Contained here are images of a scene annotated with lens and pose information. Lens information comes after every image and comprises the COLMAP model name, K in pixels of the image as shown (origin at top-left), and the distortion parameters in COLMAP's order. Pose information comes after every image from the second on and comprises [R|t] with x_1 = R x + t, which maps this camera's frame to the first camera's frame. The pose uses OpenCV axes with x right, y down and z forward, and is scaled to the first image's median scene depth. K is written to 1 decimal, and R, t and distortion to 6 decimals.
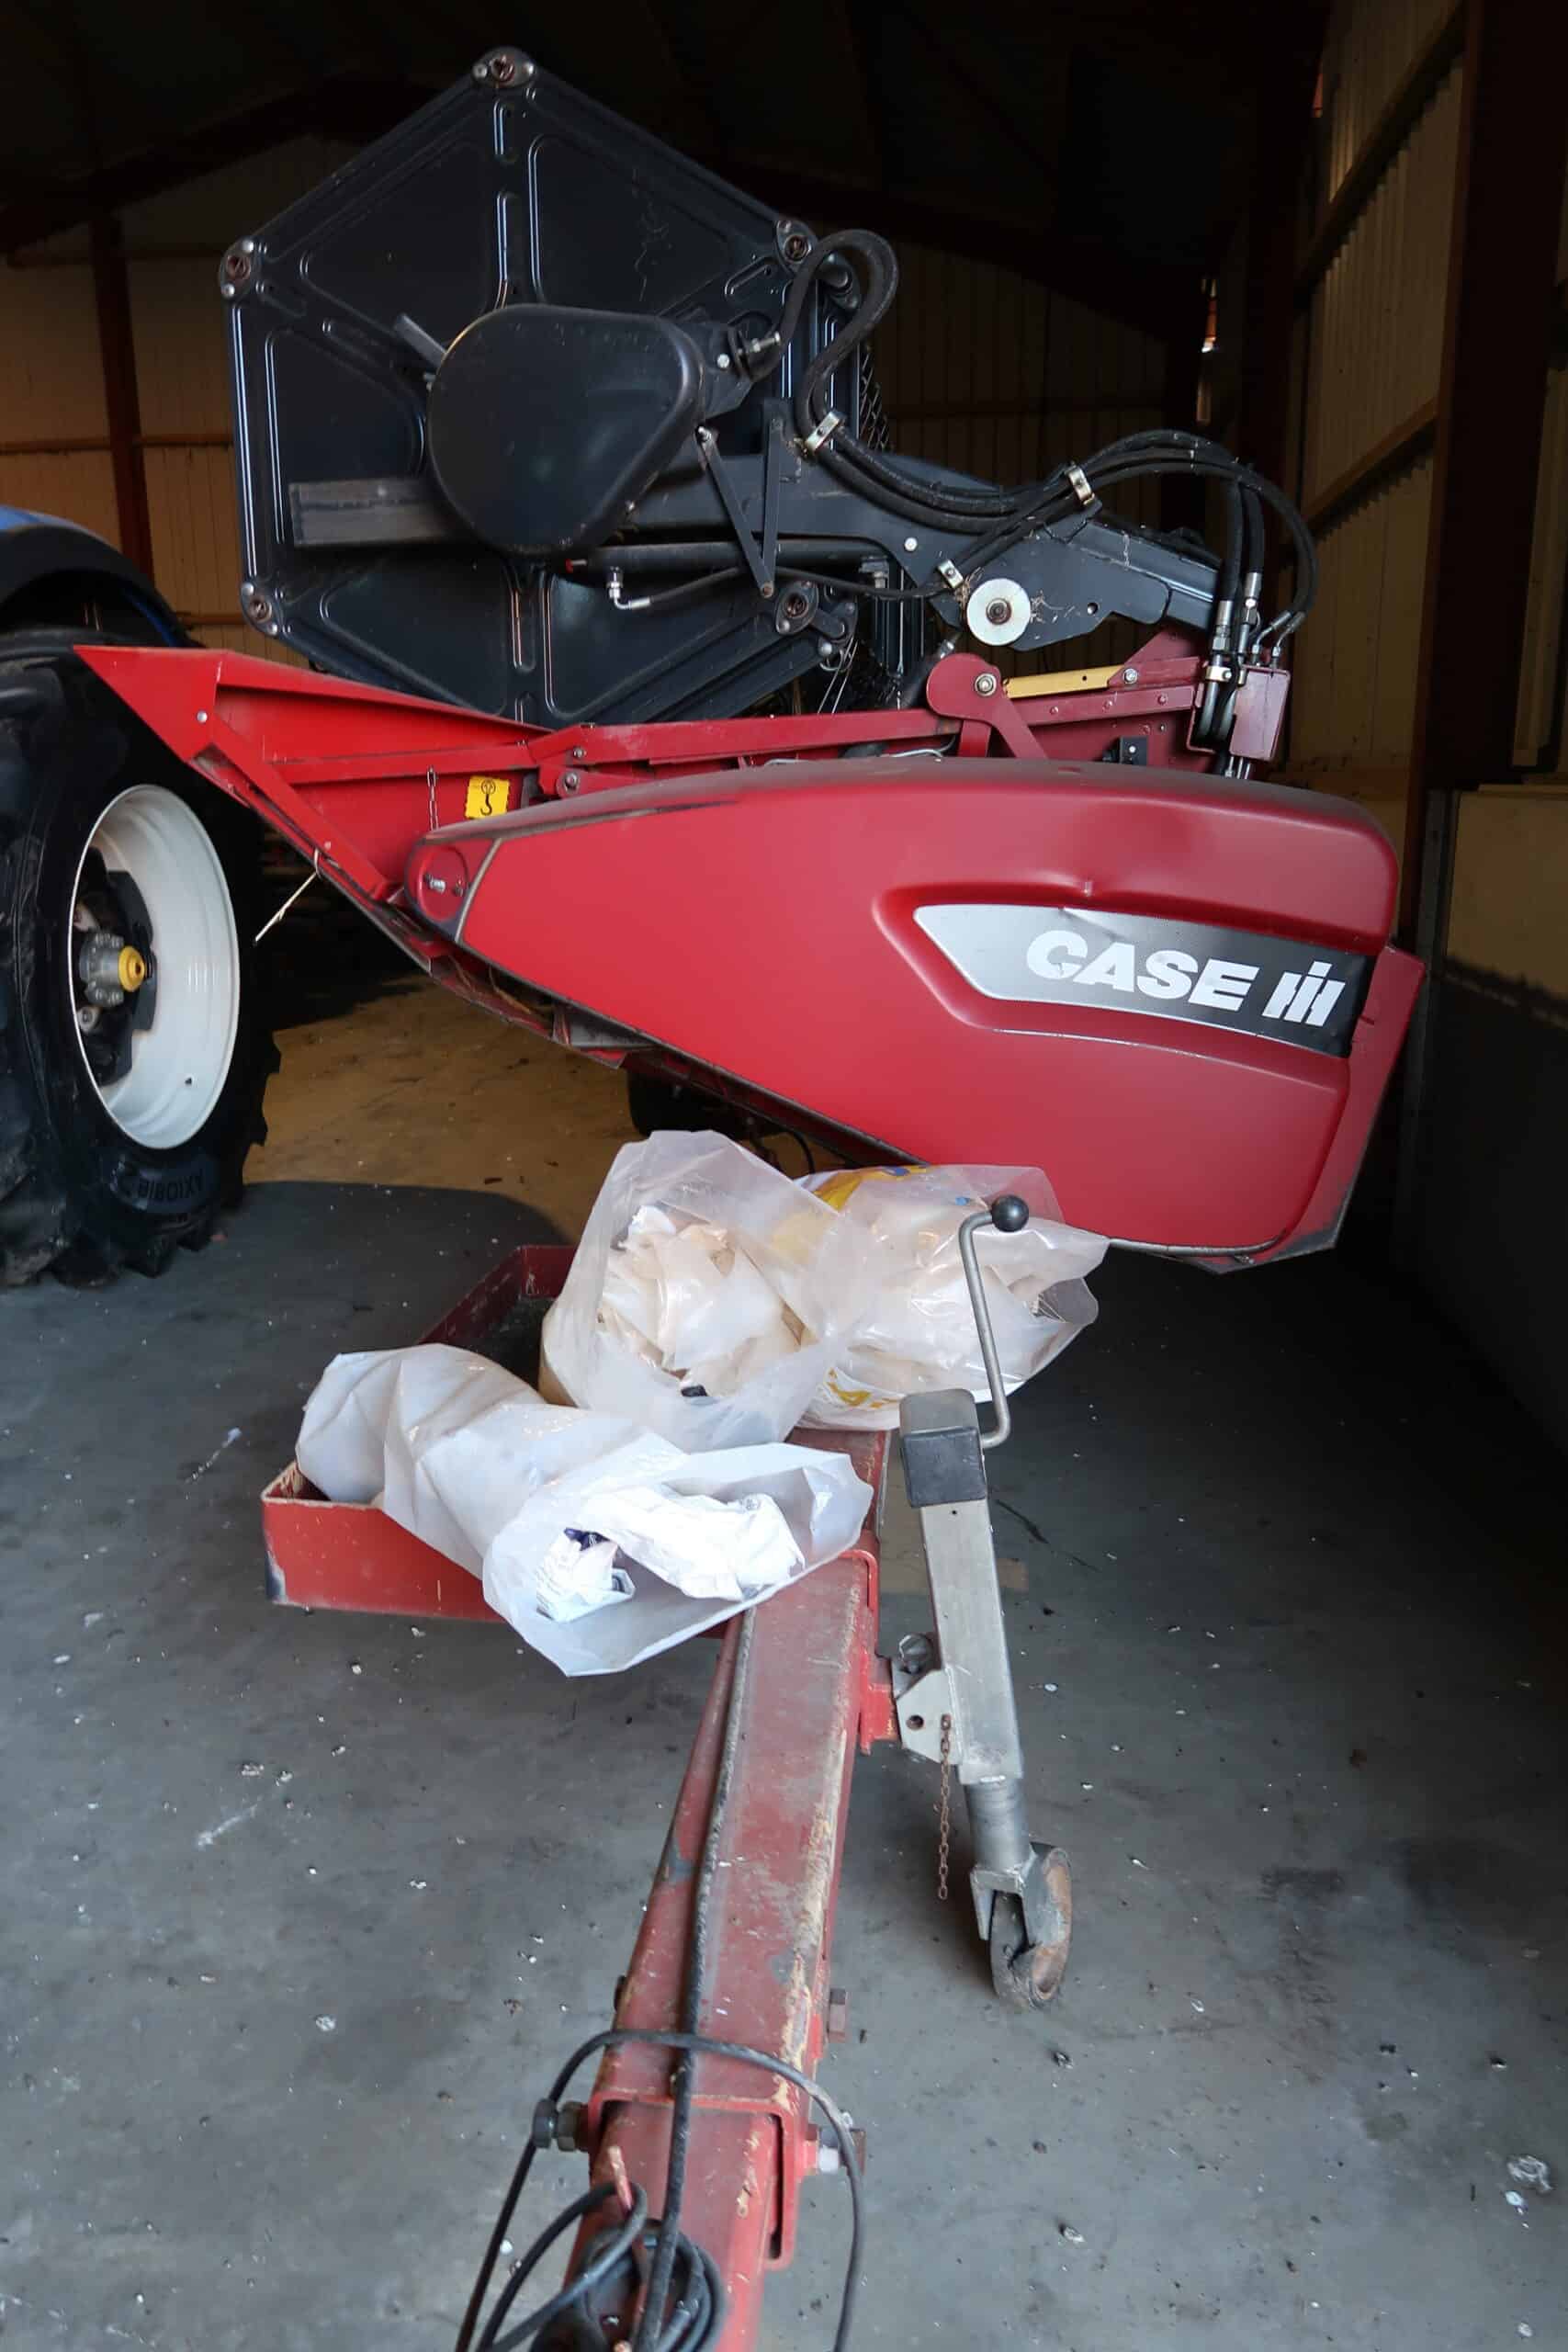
lens RADIAL K [[1613.0, 0, 775.5], [0, 1613.0, 1174.1], [0, 0, 1]] dist [-0.019300, 0.008502]
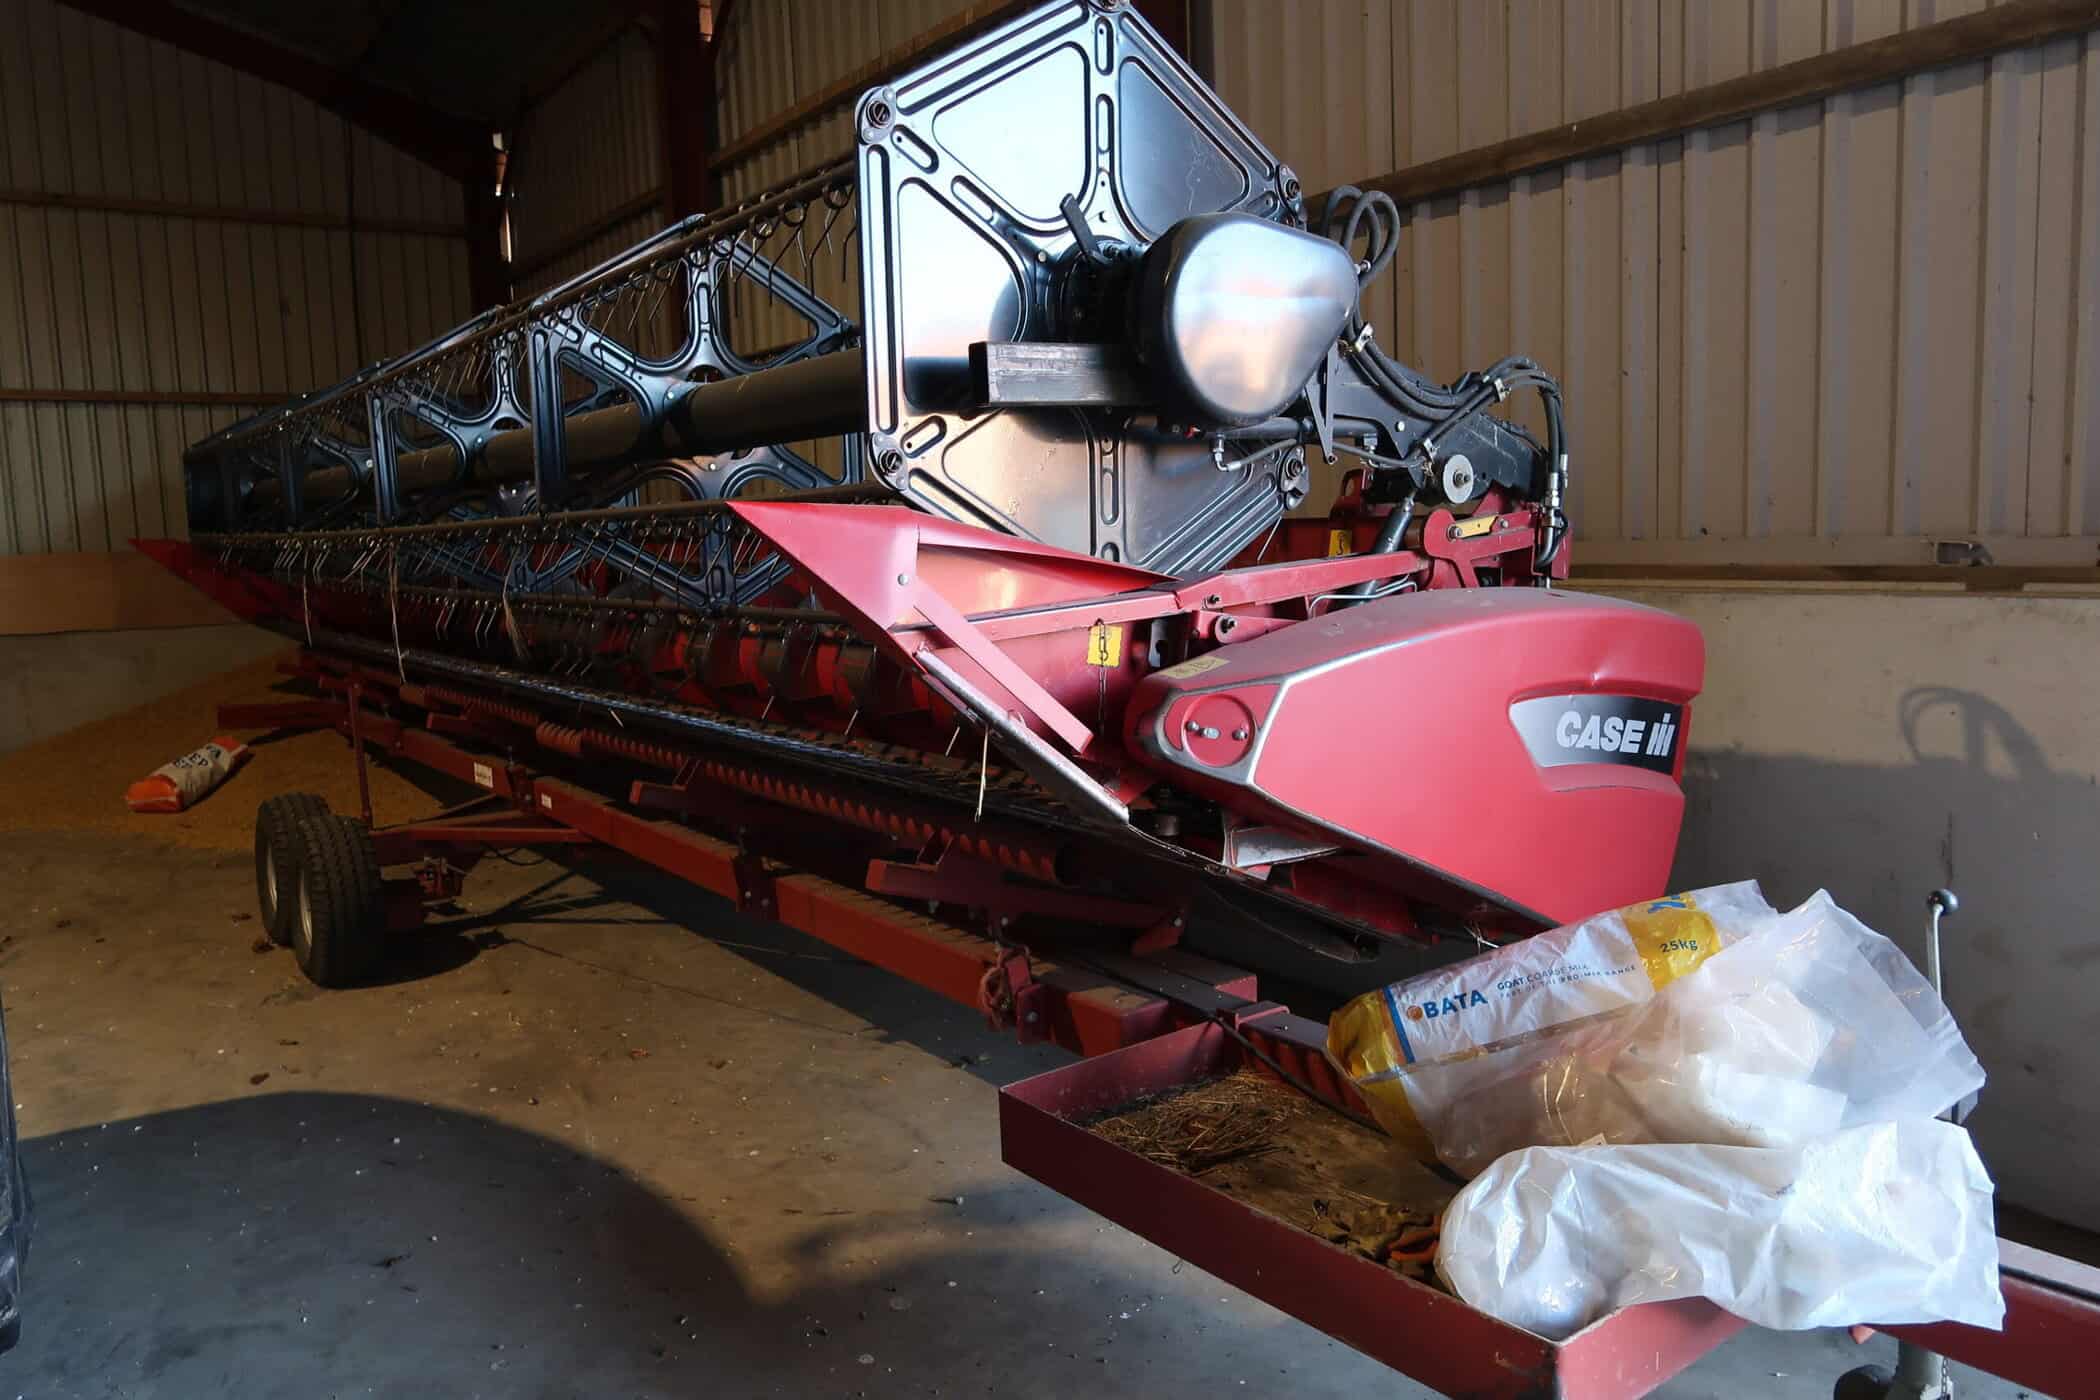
lens RADIAL K [[1440.3, 0, 1036.6], [0, 1440.3, 694.3], [0, 0, 1]] dist [-0.019300, 0.008502]
pose [[0.723926, -0.096359, 0.683115, -0.932665], [0.191088, 0.979462, -0.064344, -0.166687], [-0.662885, 0.177115, 0.727471, 0.403159]]
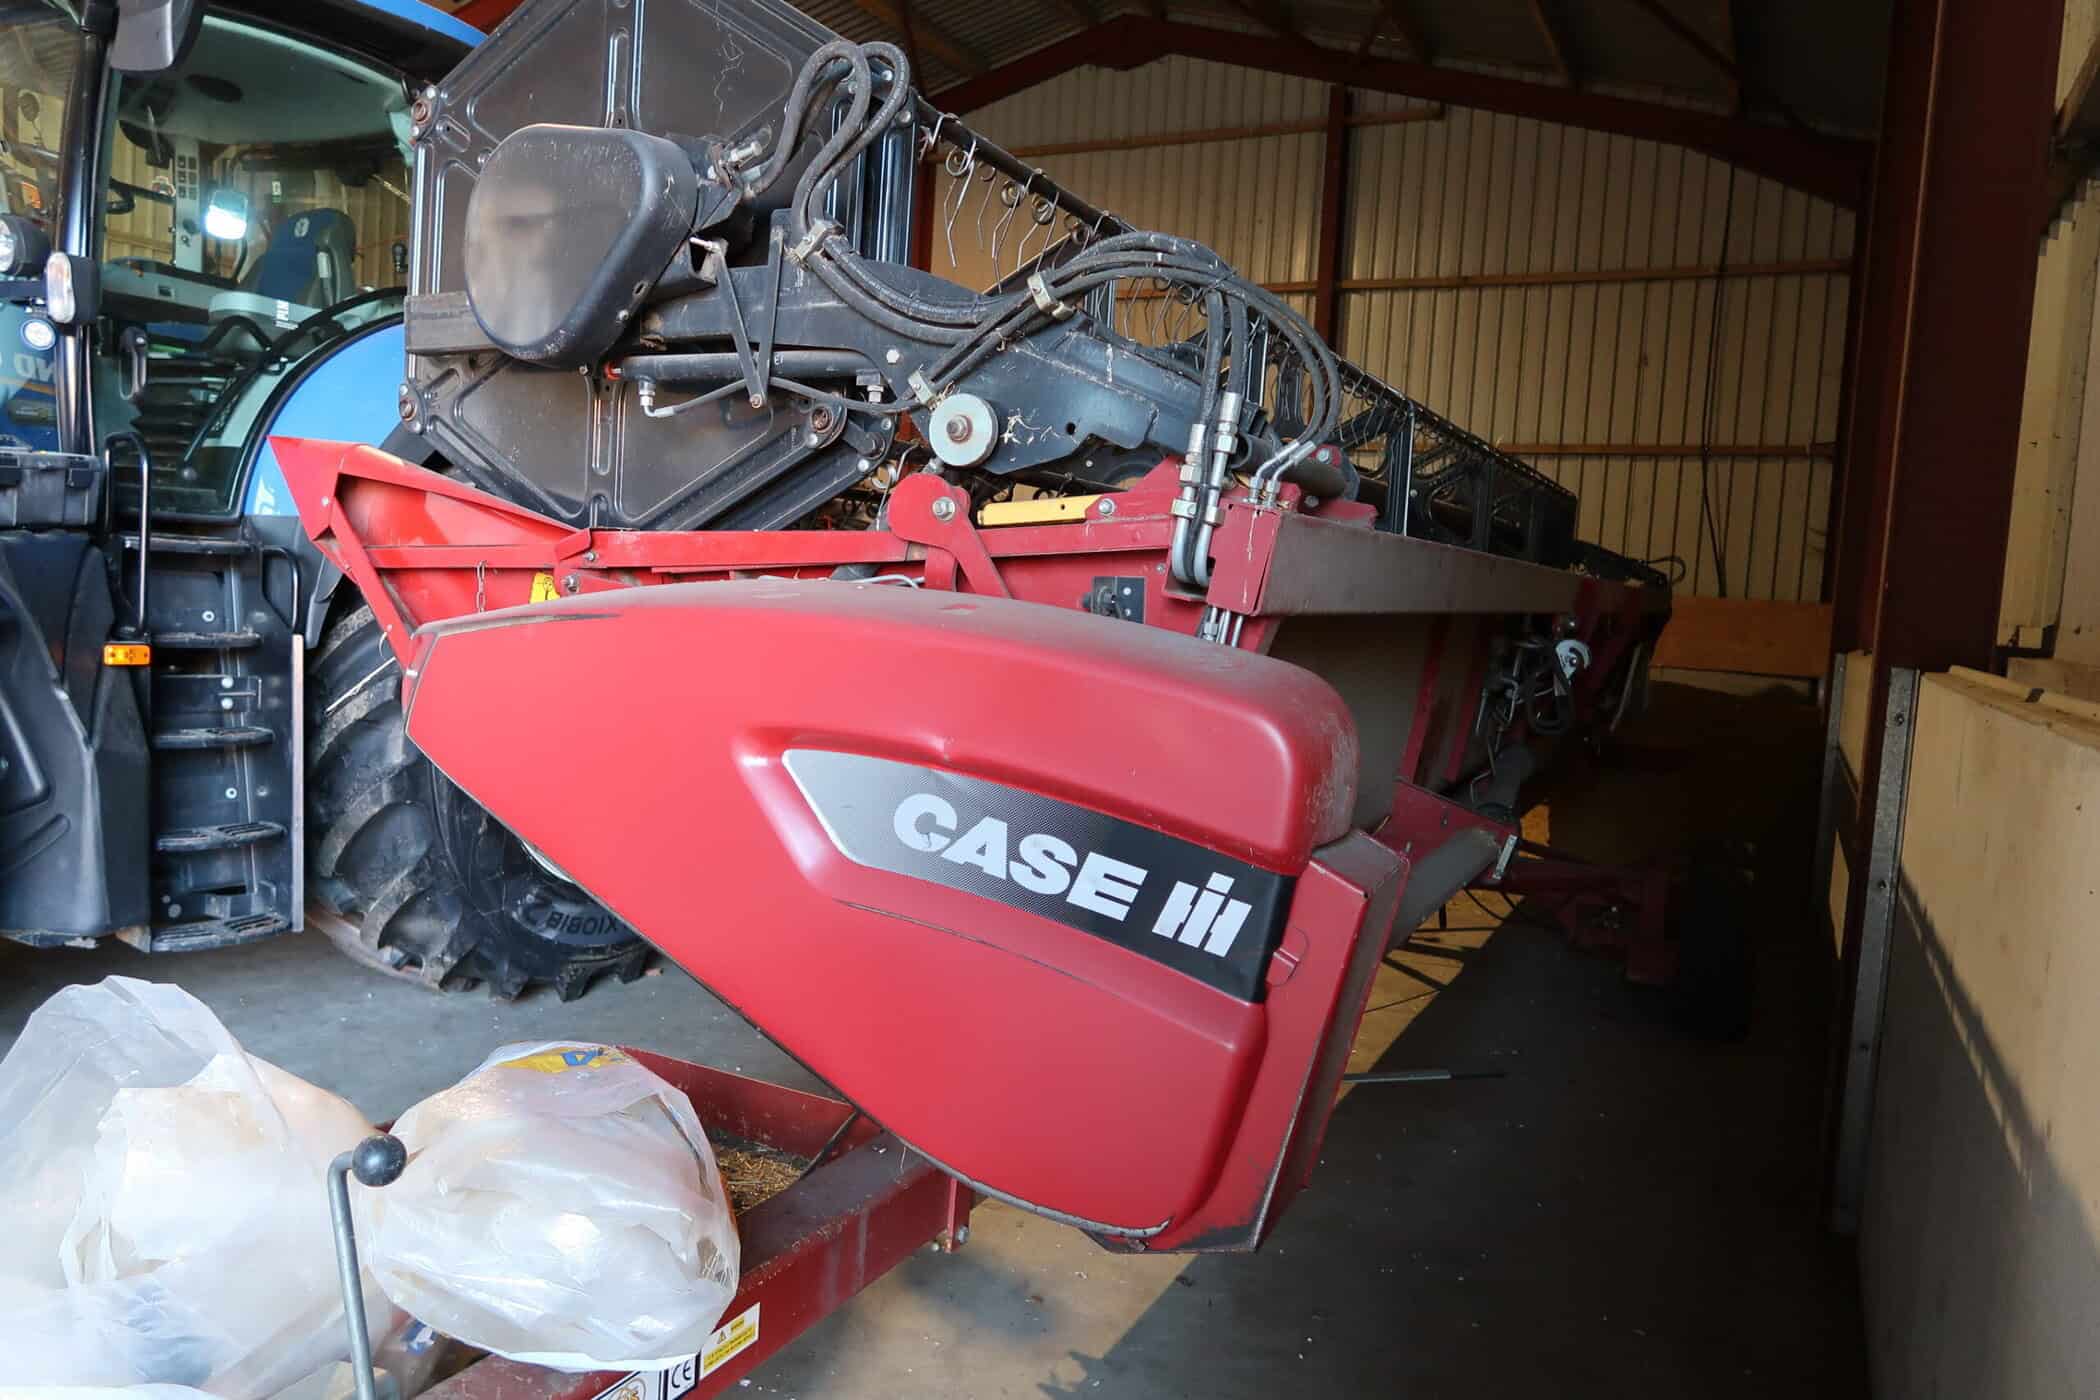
lens RADIAL K [[1440.3, 0, 1053.5], [0, 1440.3, 688.8], [0, 0, 1]] dist [-0.019300, 0.008502]
pose [[0.941145, 0.091154, -0.325479, 0.457896], [-0.145230, 0.978584, -0.145881, -0.101480], [0.305211, 0.184564, 0.934228, 0.301281]]
